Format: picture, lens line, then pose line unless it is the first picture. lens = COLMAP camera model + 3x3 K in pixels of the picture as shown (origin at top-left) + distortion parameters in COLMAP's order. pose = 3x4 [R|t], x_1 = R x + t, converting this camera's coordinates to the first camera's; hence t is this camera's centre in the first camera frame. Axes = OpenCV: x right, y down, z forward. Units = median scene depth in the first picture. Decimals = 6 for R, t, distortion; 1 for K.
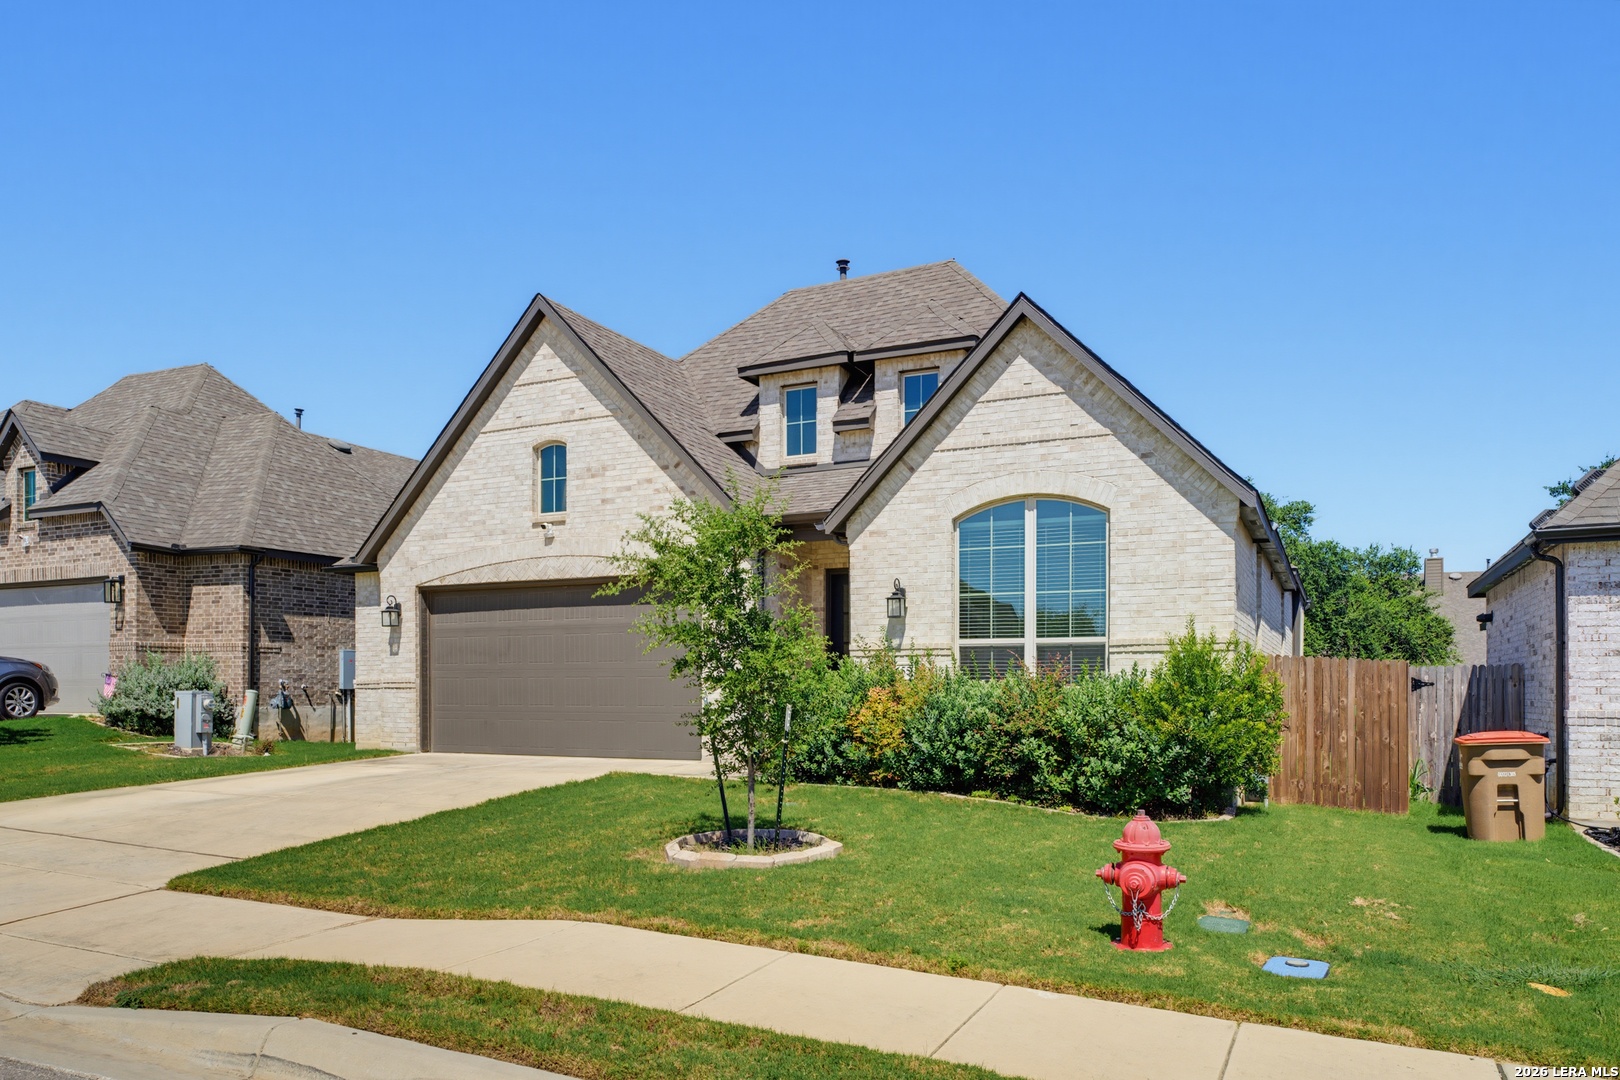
lens RADIAL K [[1103.6, 0, 809.8], [0, 1103.6, 660.5], [0, 0, 1]] dist [0.002953, 0.000898]
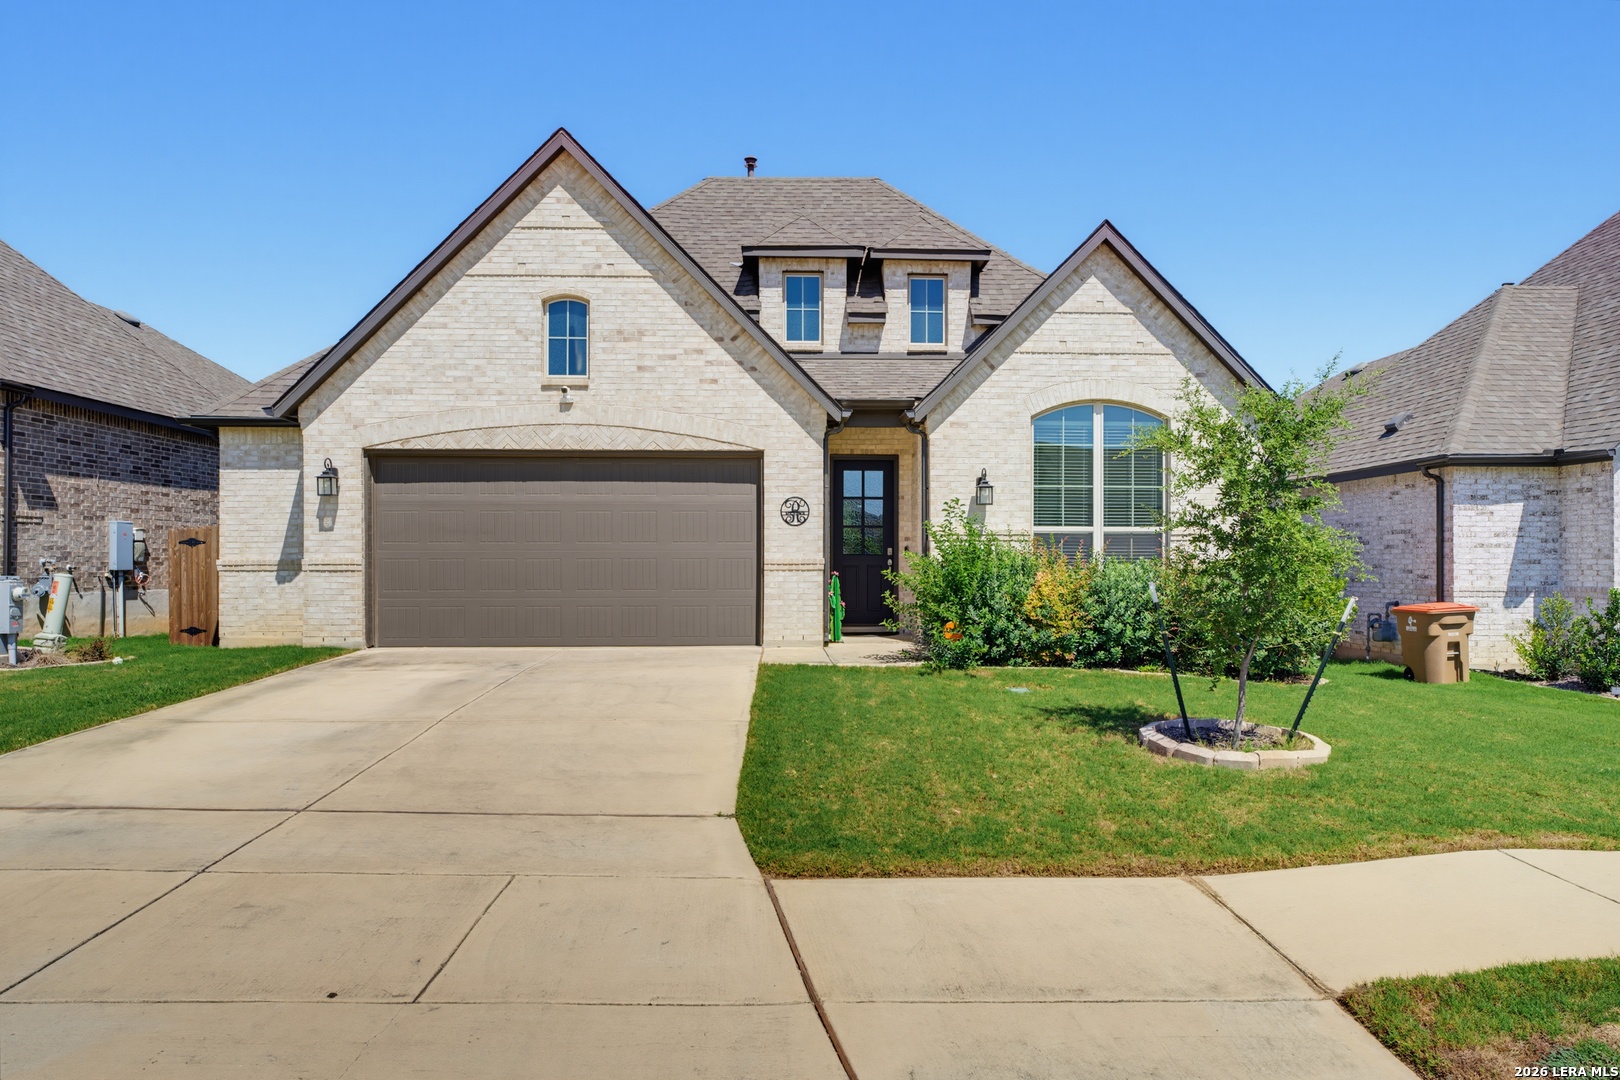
lens RADIAL K [[941.6, 0, 810.0], [0, 941.6, 540.0], [0, 0, 1]] dist [-0.000977, -0.000502]
pose [[0.884697, 0.010265, 0.466054, -0.423000], [-0.011915, 0.999929, 0.000595, -0.003090], [-0.466014, -0.006079, 0.884756, 0.235199]]
